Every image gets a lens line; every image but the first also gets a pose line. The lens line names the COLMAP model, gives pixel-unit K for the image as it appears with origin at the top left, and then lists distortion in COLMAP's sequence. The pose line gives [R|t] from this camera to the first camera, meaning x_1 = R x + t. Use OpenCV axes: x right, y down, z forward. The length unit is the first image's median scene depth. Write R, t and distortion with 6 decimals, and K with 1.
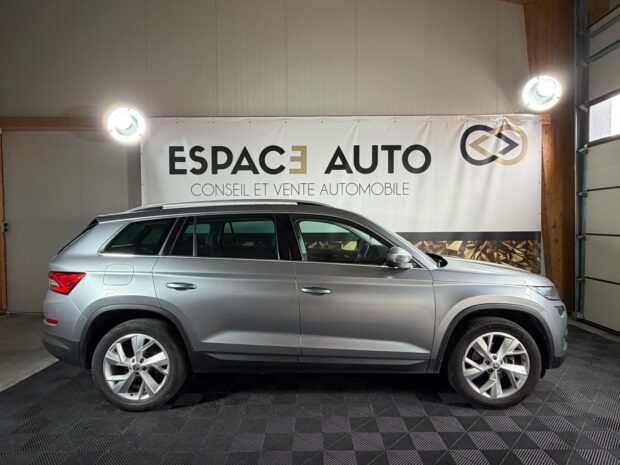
lens RADIAL K [[359.6, 0, 310.5], [0, 359.6, 230.7], [0, 0, 1]] dist [-0.002995, -0.001430]
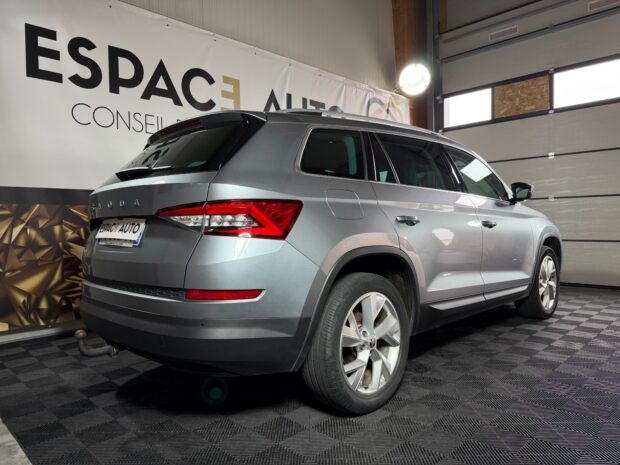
lens RADIAL K [[432.9, 0, 309.8], [0, 432.9, 233.6], [0, 0, 1]] dist [0.025862, -0.037654]
pose [[0.701728, -0.026425, 0.711955, -0.562128], [0.037409, 0.999300, 0.000218, 0.089616], [-0.711462, 0.026481, 0.702225, 0.264101]]
